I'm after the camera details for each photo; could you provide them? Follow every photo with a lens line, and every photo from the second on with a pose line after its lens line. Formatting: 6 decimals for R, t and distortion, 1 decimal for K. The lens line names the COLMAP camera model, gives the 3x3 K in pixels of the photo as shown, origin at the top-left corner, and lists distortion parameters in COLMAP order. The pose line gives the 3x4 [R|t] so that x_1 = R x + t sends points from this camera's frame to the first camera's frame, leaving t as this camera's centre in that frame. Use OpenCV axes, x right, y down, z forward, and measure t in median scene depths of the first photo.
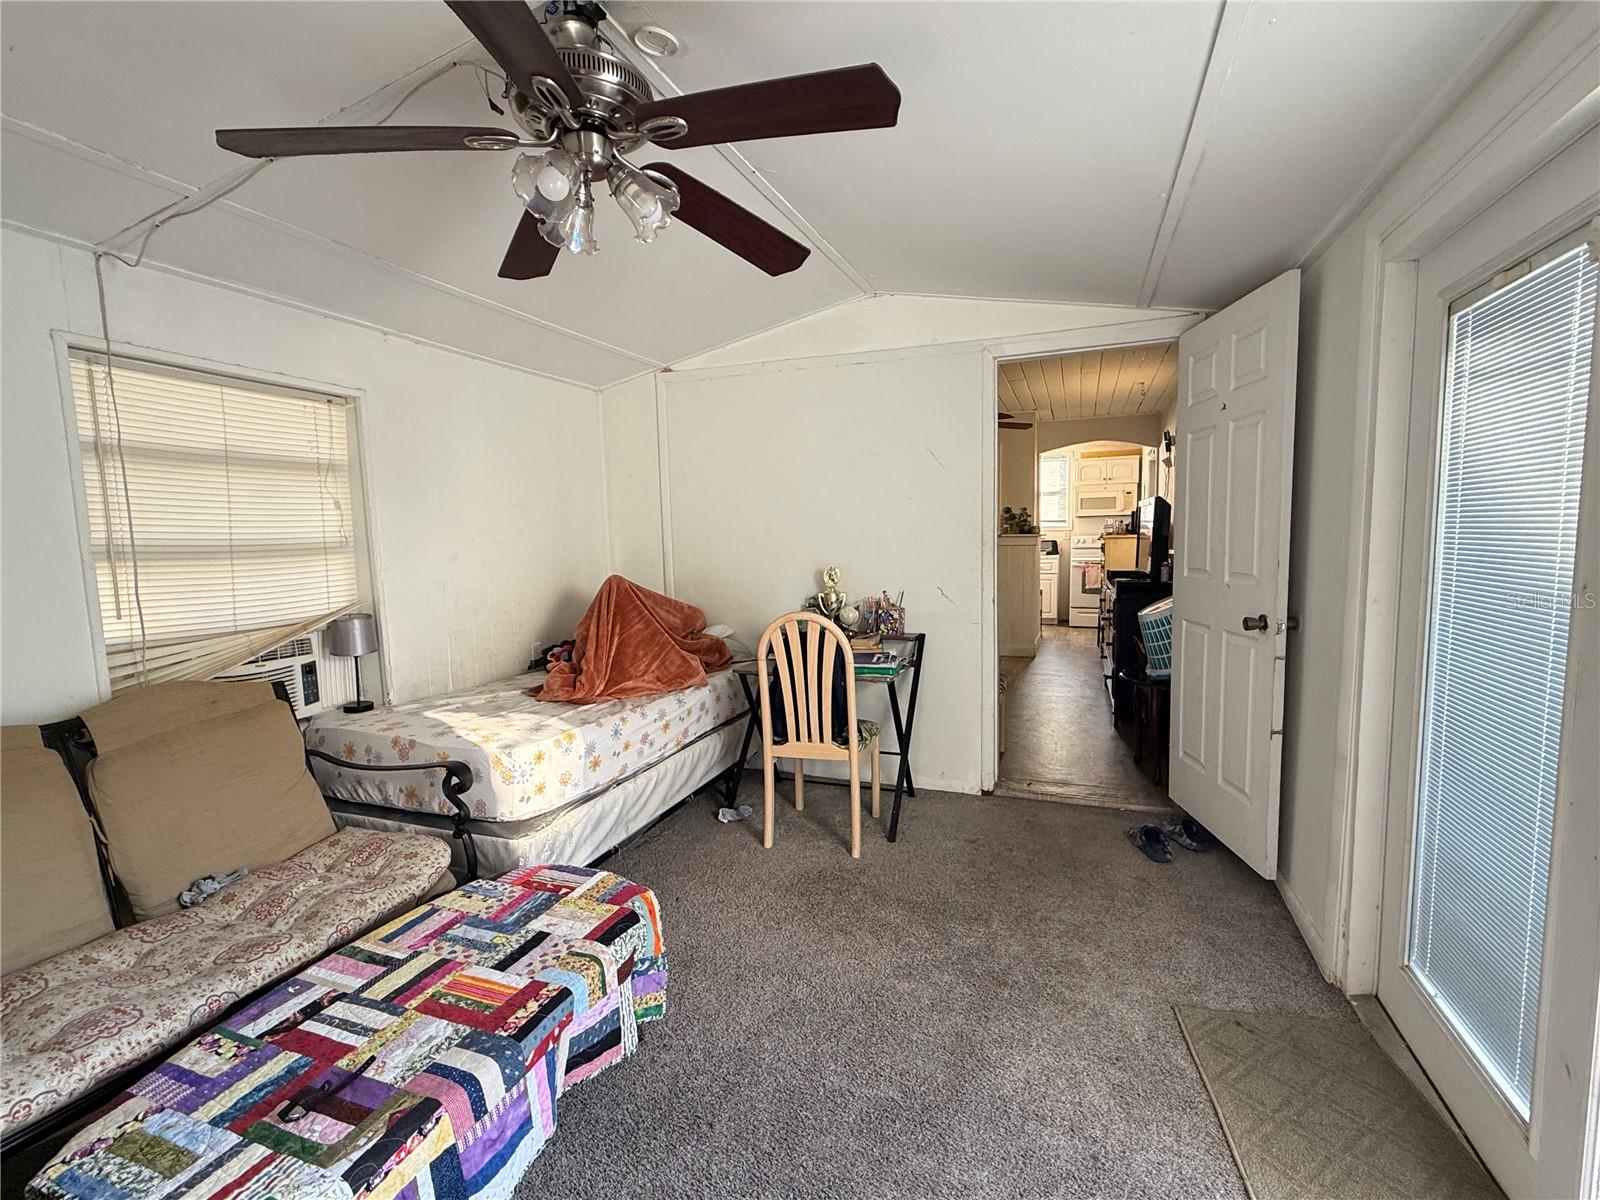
lens RADIAL K [[743.8, 0, 800.0], [0, 743.8, 600.0], [0, 0, 1]] dist [0.000383, 0.000789]
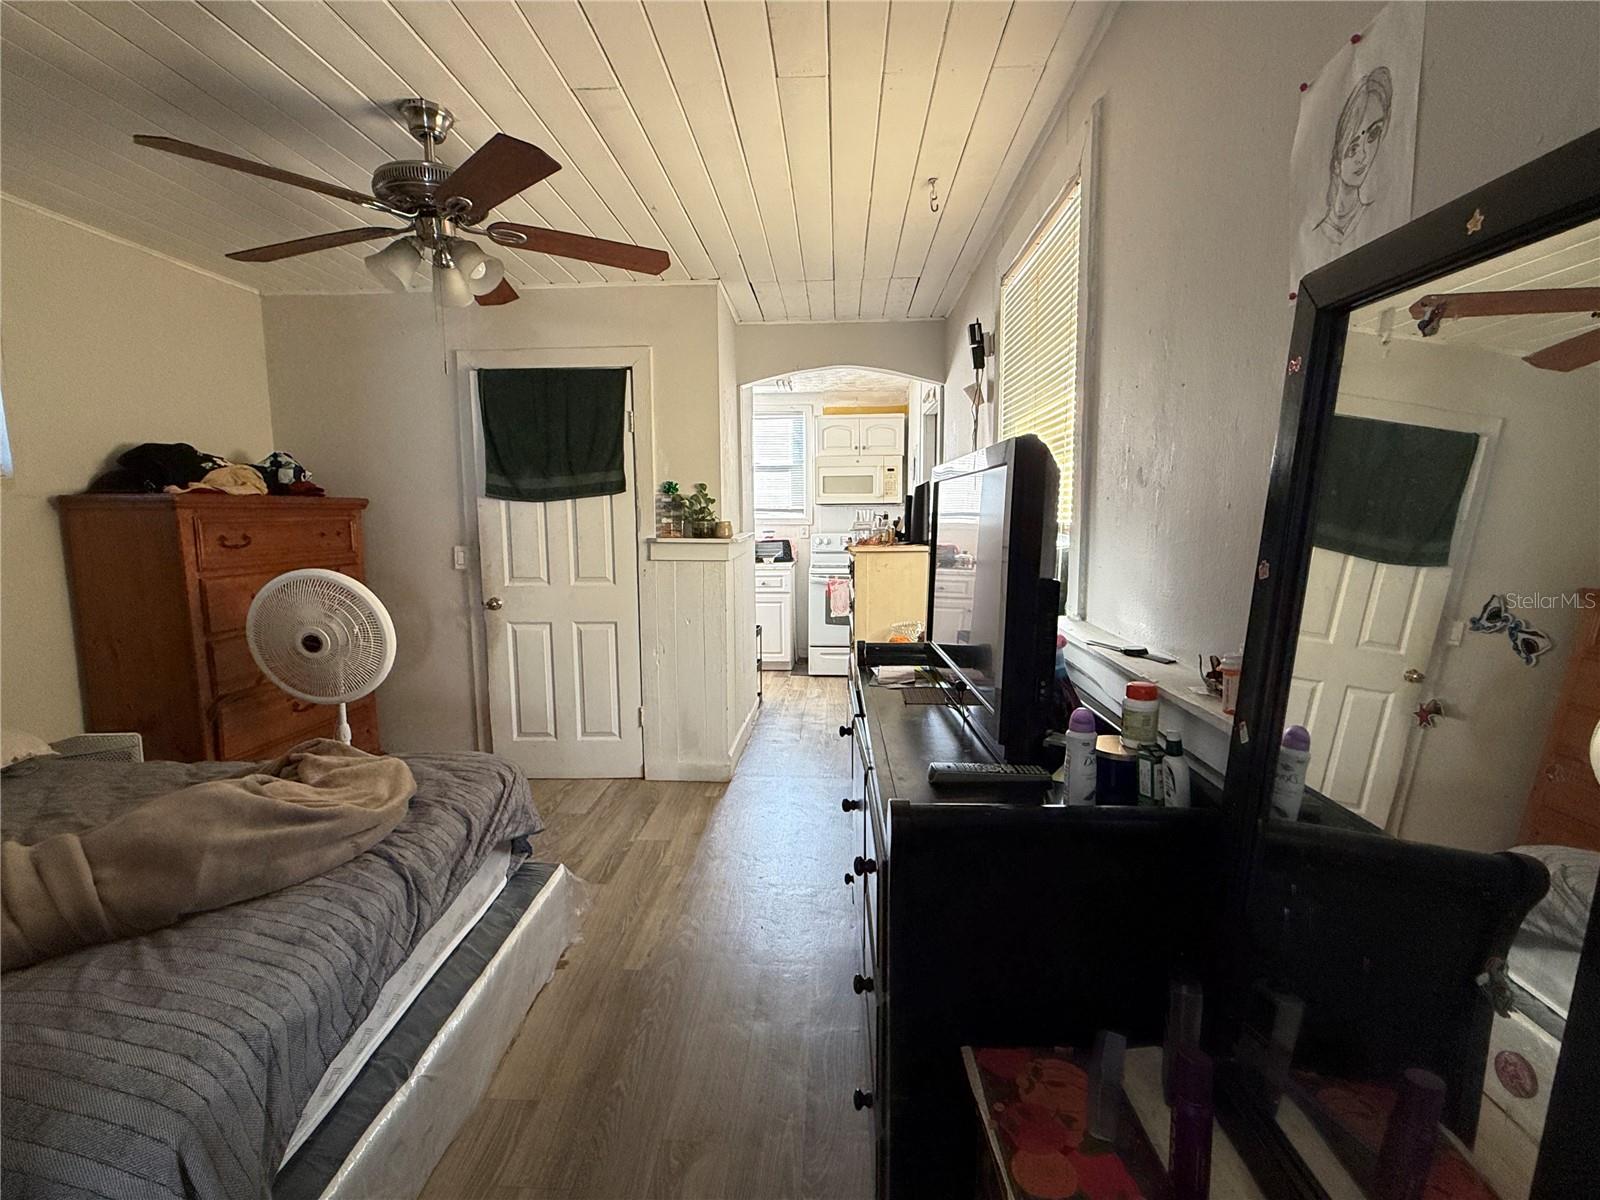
lens RADIAL K [[743.8, 0, 800.0], [0, 743.8, 600.0], [0, 0, 1]] dist [0.000383, 0.000789]
pose [[0.953239, -0.021630, 0.301443, 0.205626], [0.015972, 0.999647, 0.021222, -0.054844], [-0.301796, -0.015415, 0.953248, 0.492721]]
